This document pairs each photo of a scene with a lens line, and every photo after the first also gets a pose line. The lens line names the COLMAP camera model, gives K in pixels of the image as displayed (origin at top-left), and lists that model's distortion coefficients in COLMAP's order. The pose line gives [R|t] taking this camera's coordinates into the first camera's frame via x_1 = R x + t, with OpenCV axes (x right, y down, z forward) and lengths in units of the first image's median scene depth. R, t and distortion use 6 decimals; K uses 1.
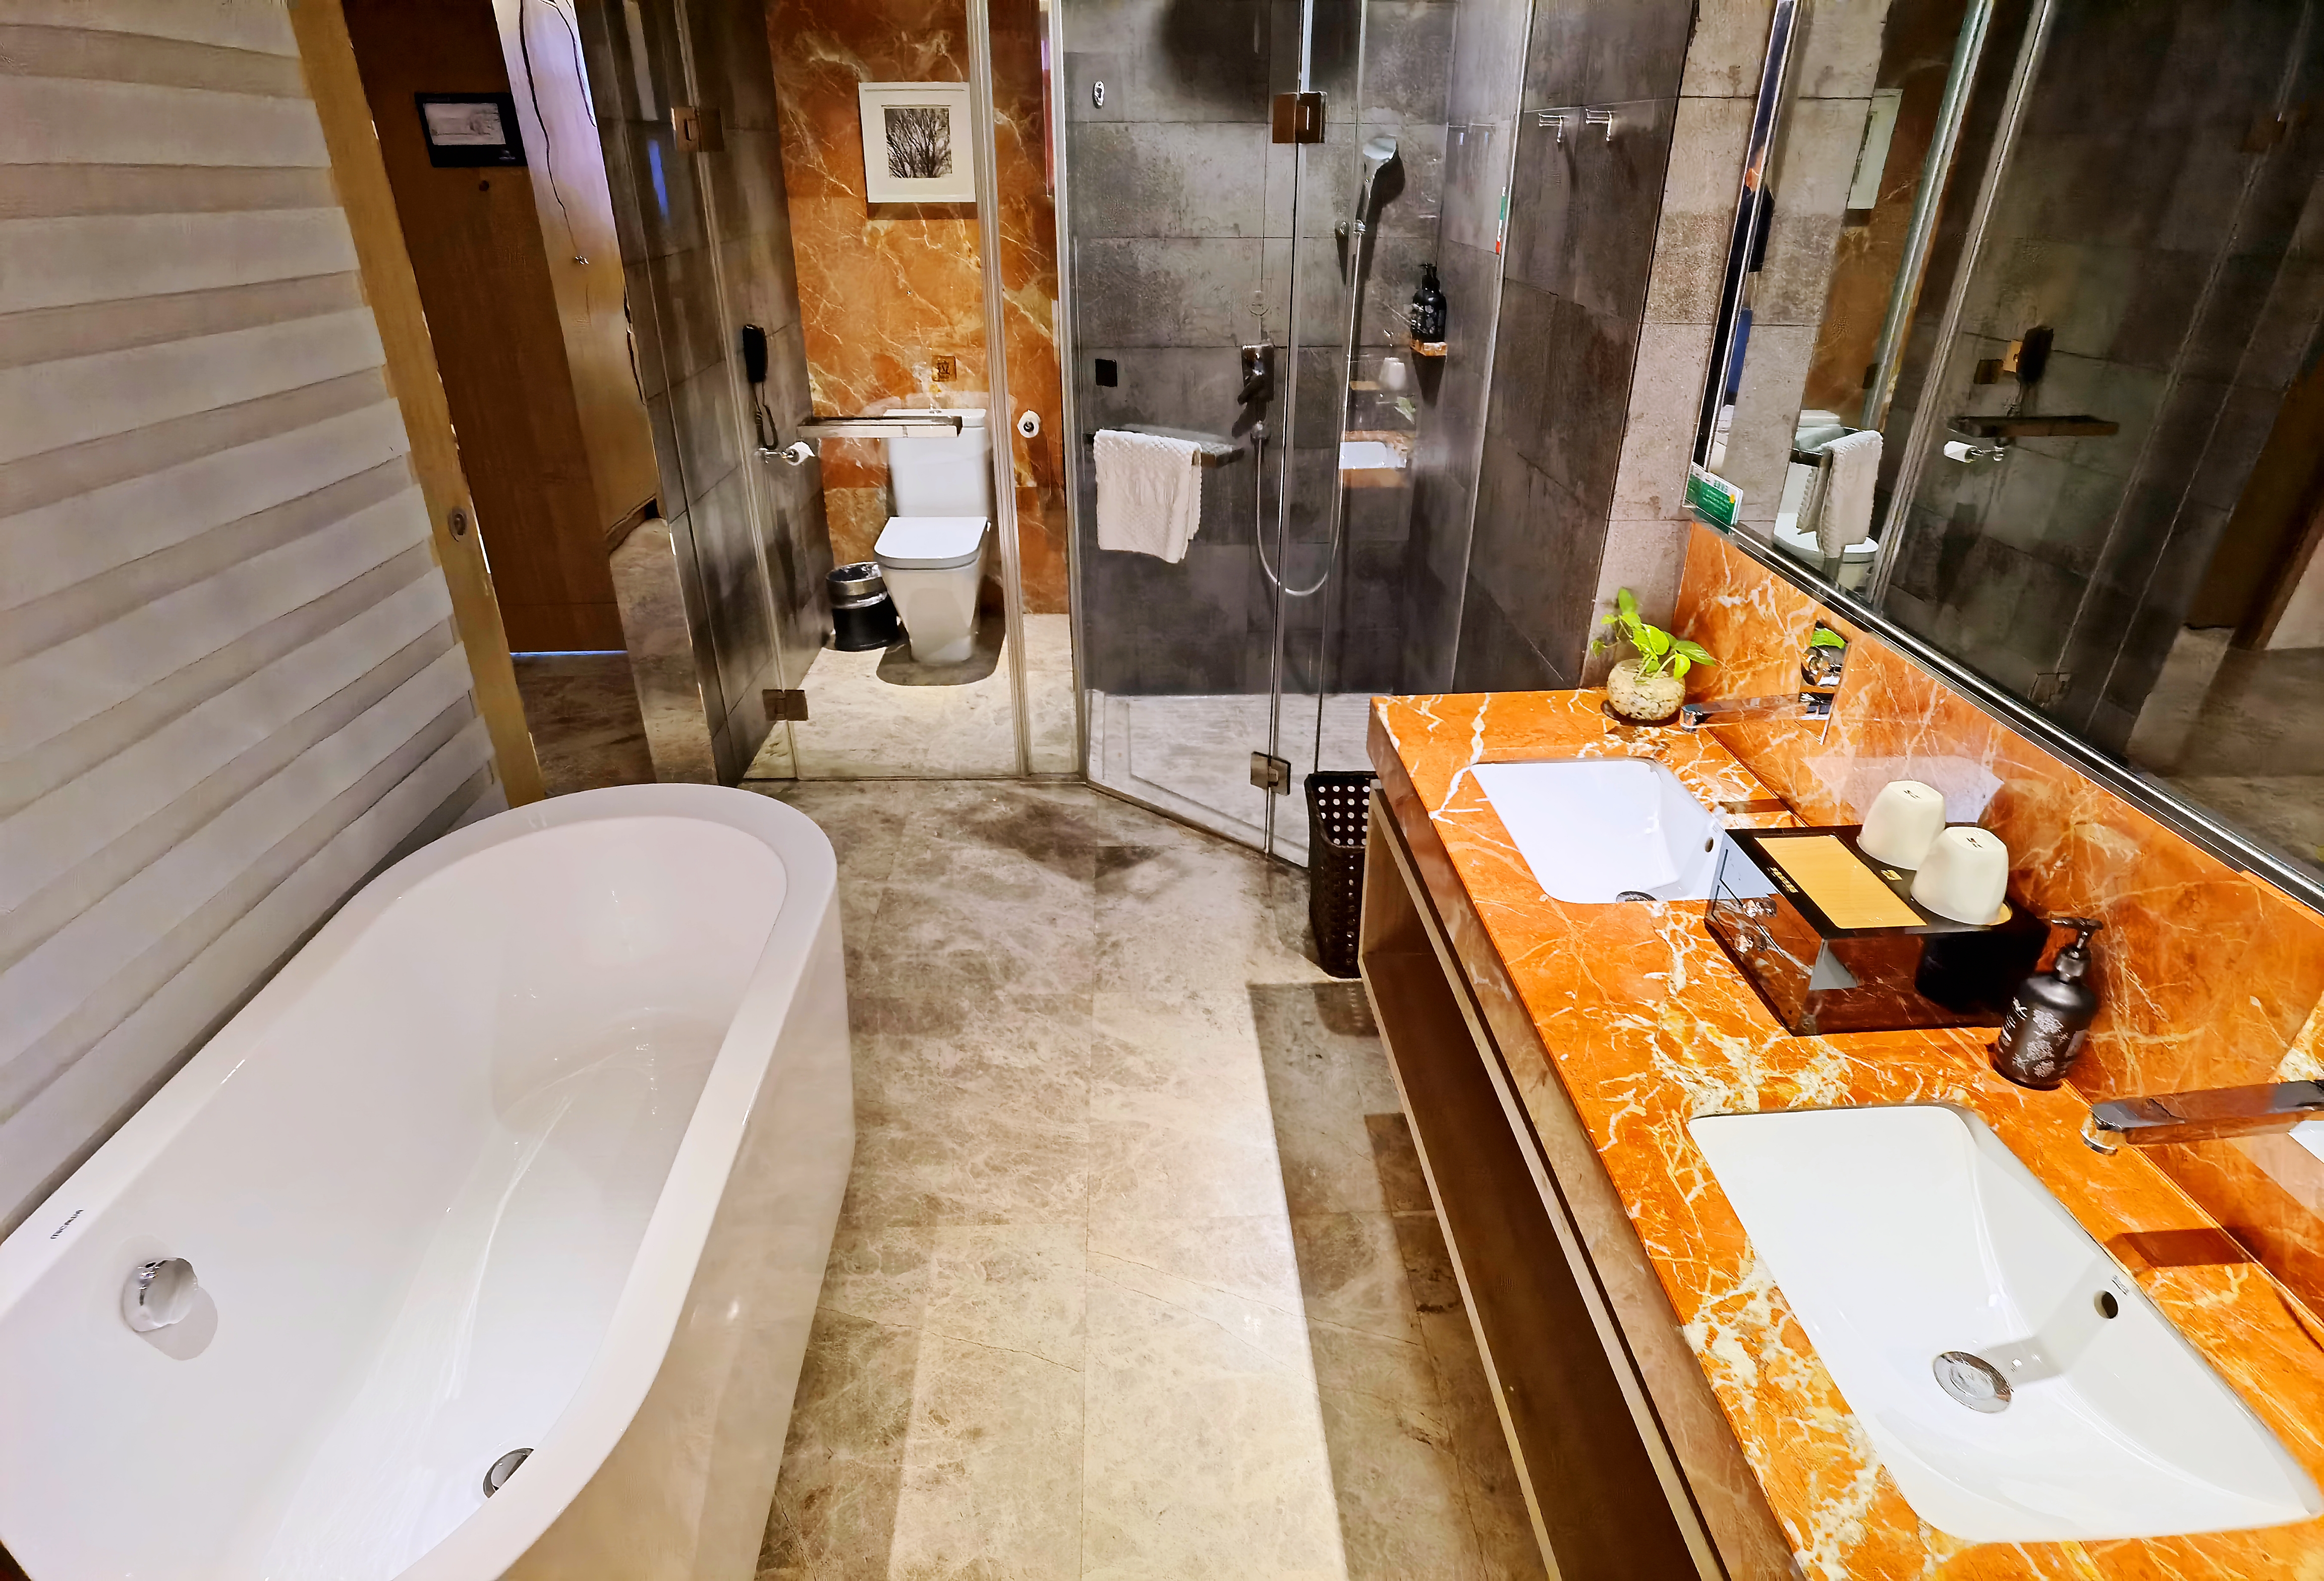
lens RADIAL K [[1221.3, 0, 1153.6], [0, 1221.3, 786.1], [0, 0, 1]] dist [-0.015315, -0.011080]
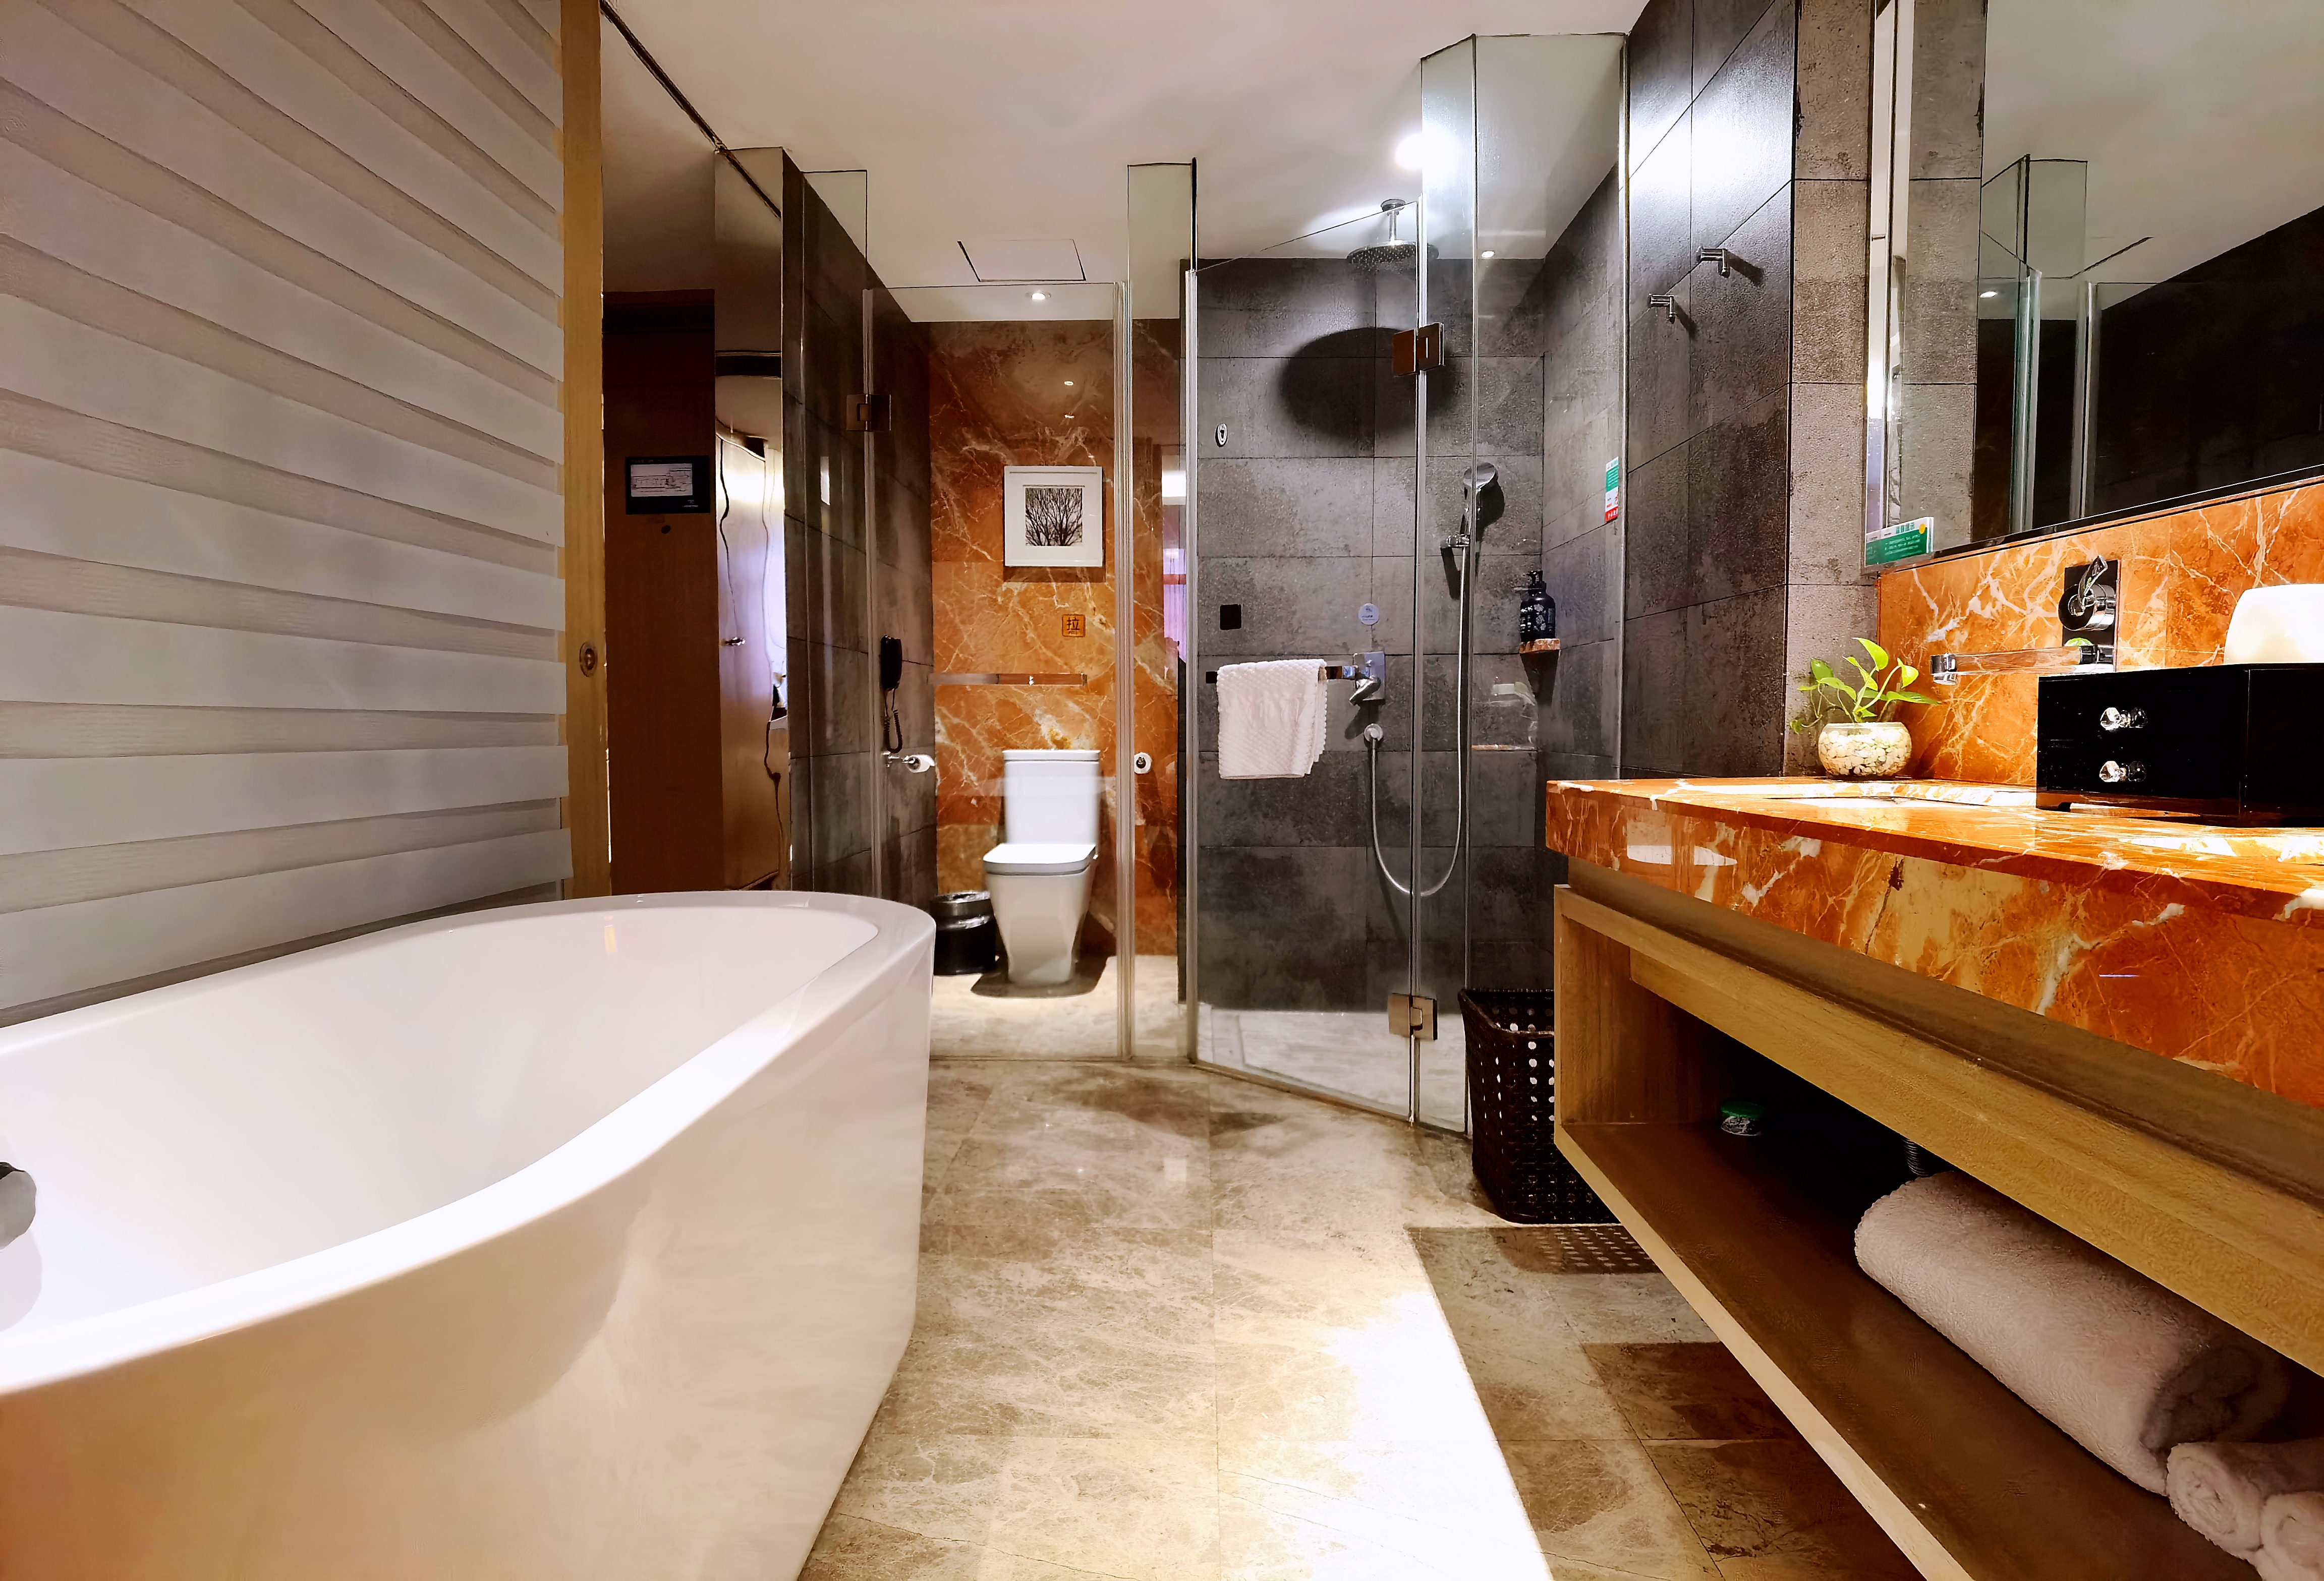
lens RADIAL K [[1221.3, 0, 1157.4], [0, 1221.3, 784.9], [0, 0, 1]] dist [-0.015315, -0.011080]
pose [[0.997890, 0.006745, -0.064577, -0.033304], [-0.033266, 0.907241, -0.419293, 0.224794], [0.055759, 0.420556, 0.905551, 0.128617]]
